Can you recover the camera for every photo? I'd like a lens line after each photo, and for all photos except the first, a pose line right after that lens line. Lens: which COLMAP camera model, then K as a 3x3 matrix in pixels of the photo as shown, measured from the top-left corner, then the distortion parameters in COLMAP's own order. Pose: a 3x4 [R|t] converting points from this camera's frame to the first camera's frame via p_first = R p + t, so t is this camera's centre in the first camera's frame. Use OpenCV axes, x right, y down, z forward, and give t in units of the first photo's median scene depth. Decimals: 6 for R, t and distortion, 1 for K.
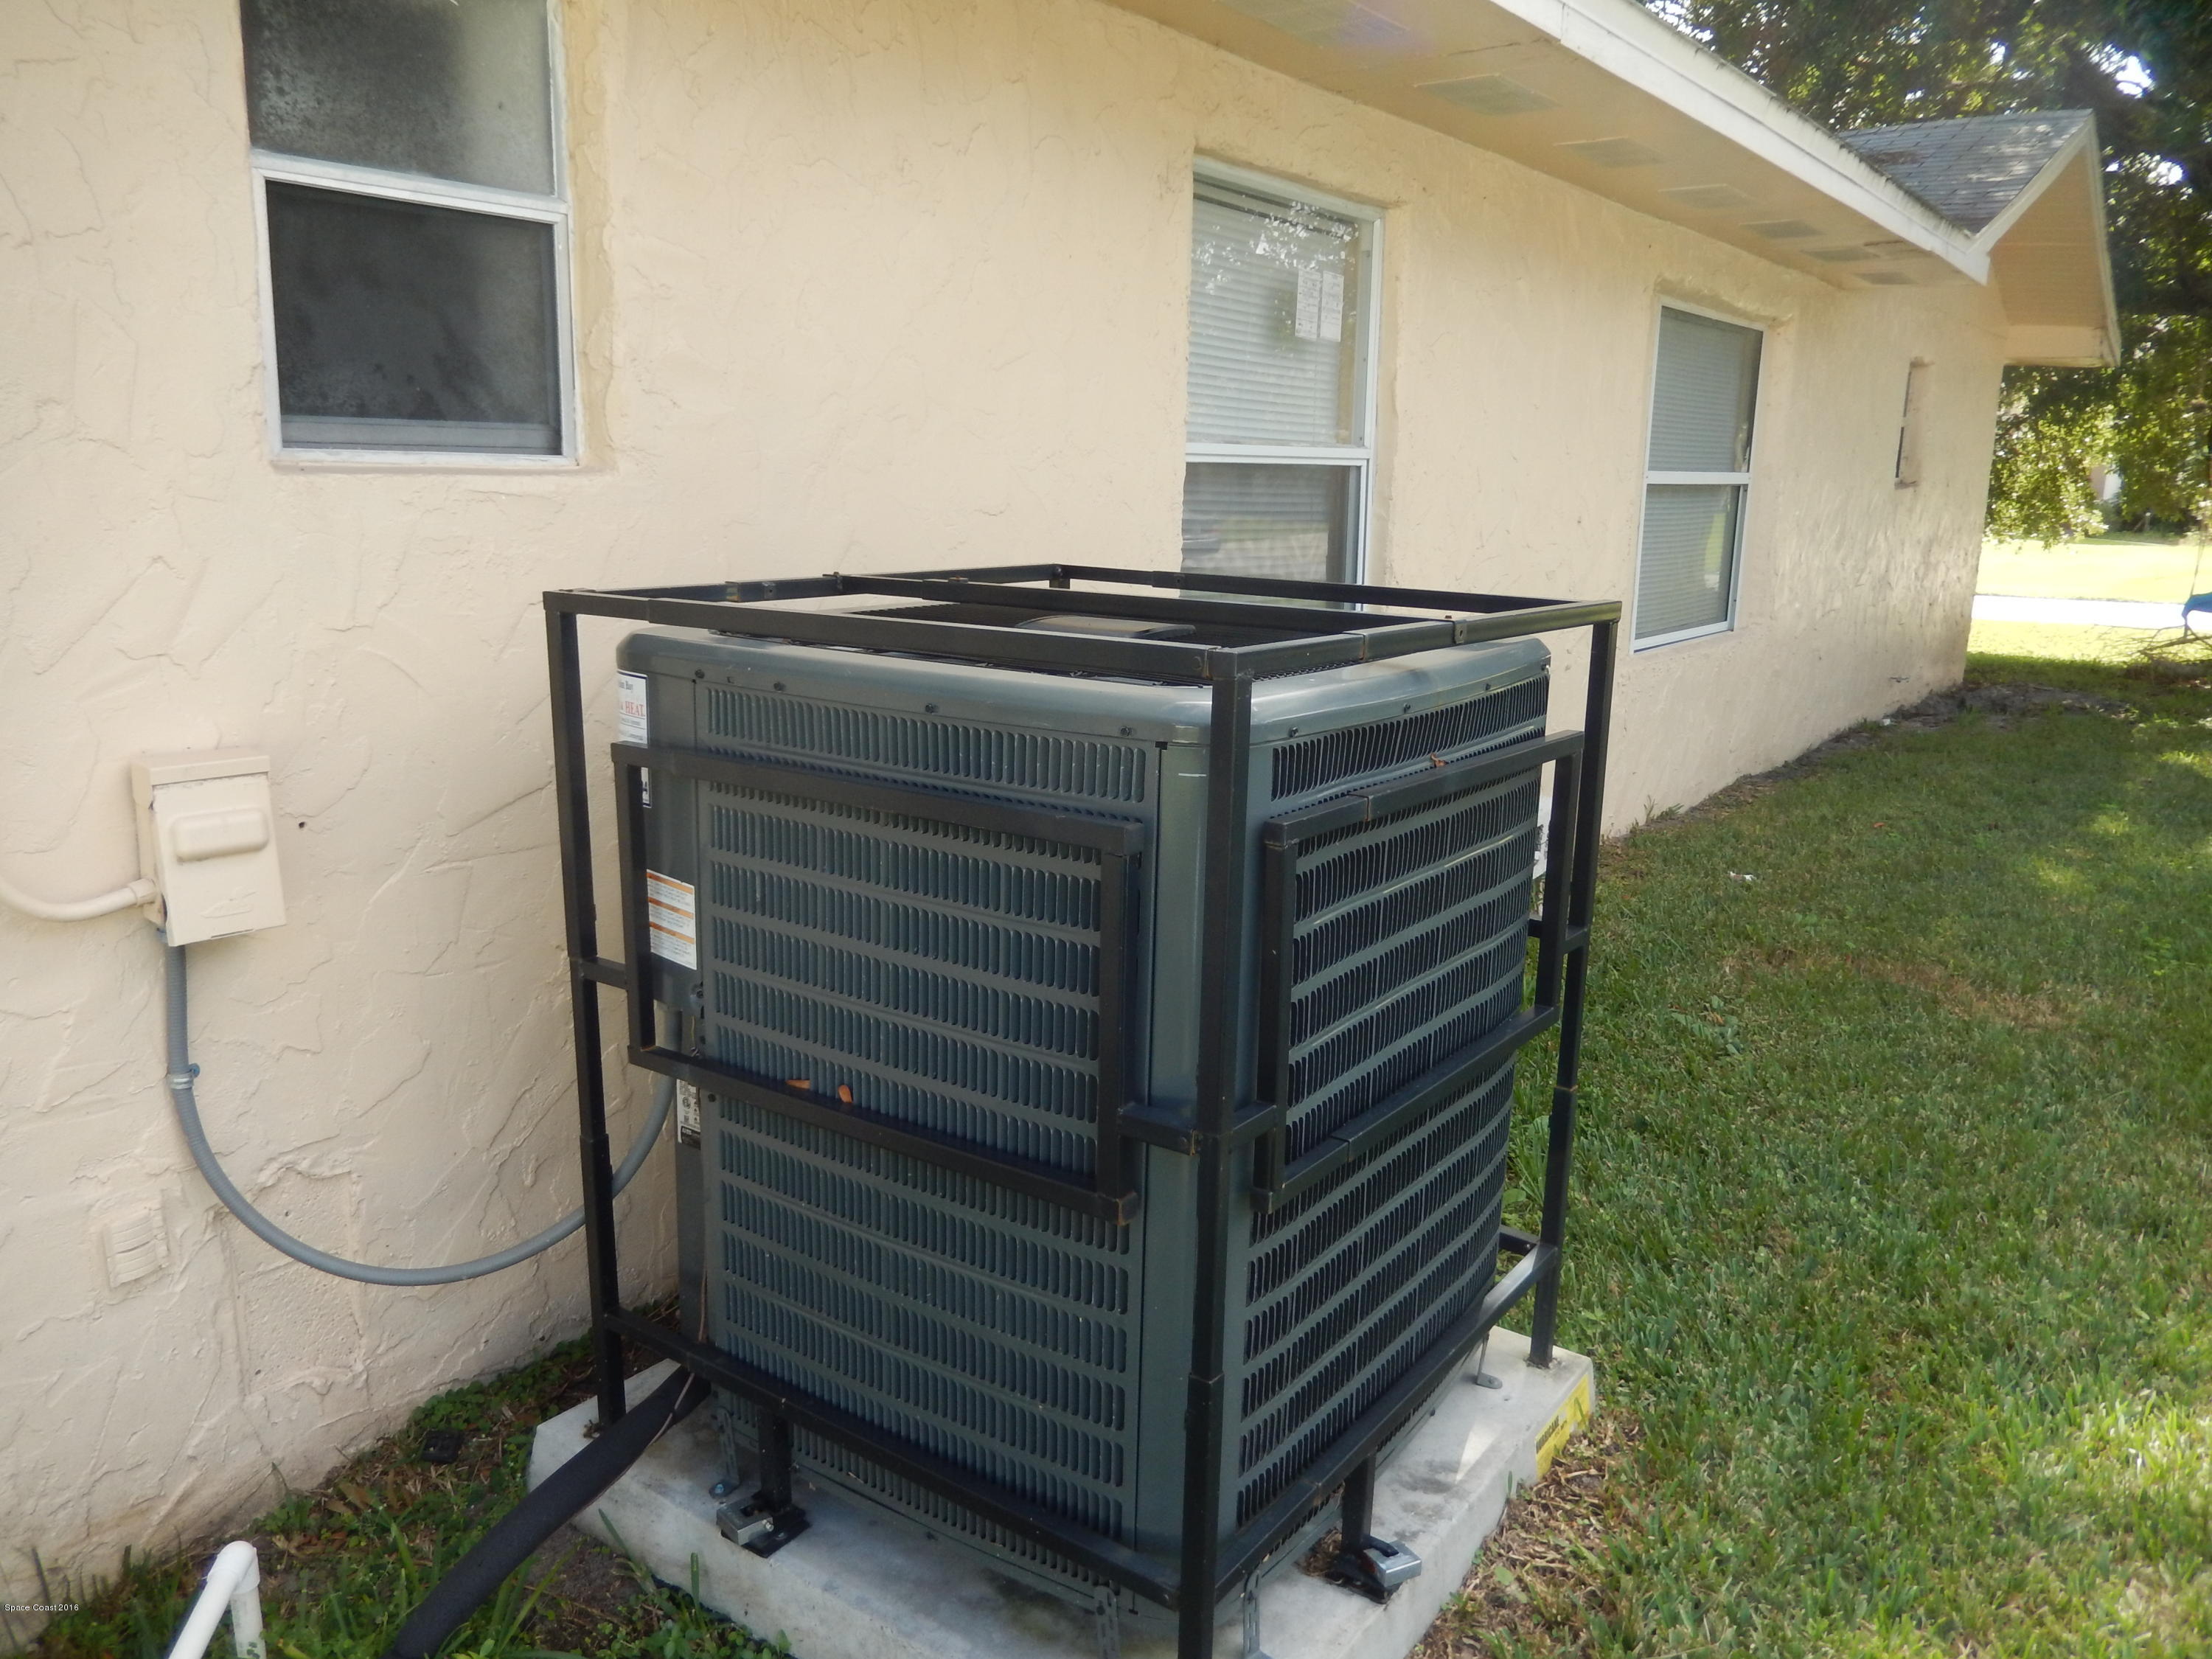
lens RADIAL K [[1646.8, 0, 1107.0], [0, 1646.8, 829.8], [0, 0, 1]] dist [-0.023166, 0.004952]
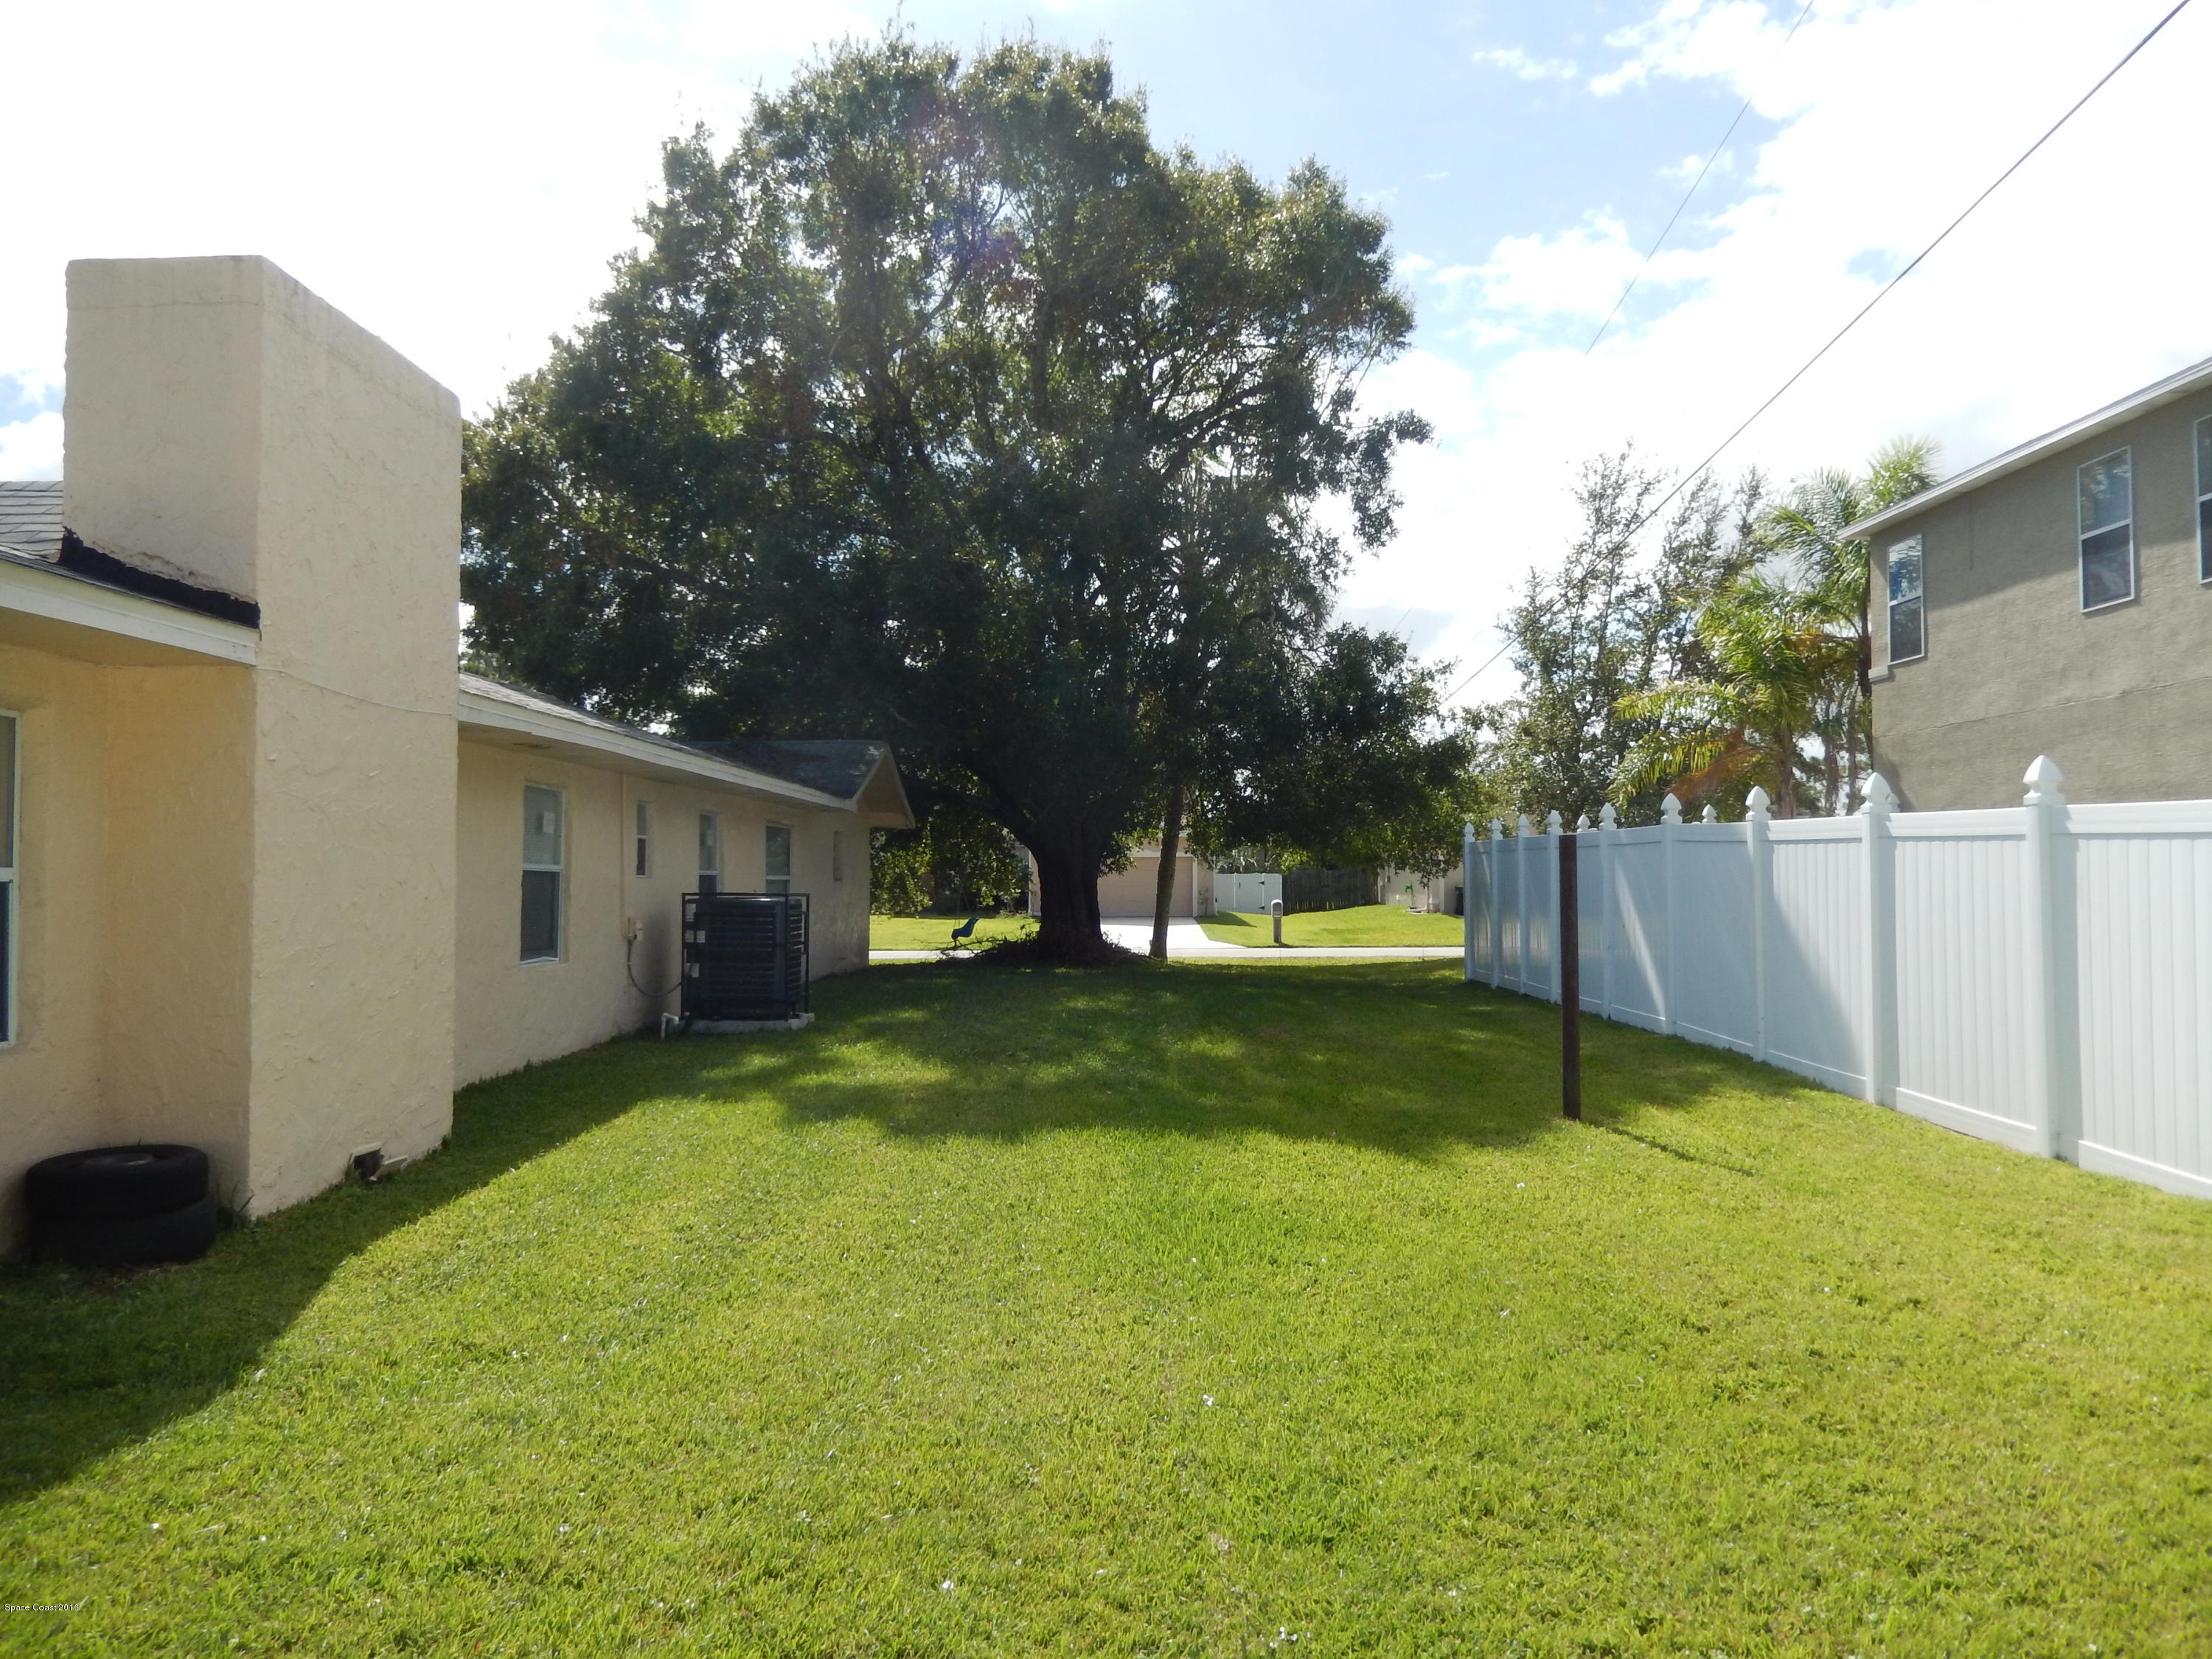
lens RADIAL K [[1646.8, 0, 1106.1], [0, 1646.8, 830.4], [0, 0, 1]] dist [-0.023166, 0.004952]
pose [[0.816235, 0.001542, 0.577717, -0.428327], [0.138568, 0.970283, -0.198367, 0.184036], [-0.560855, 0.241967, 0.791766, -0.844728]]
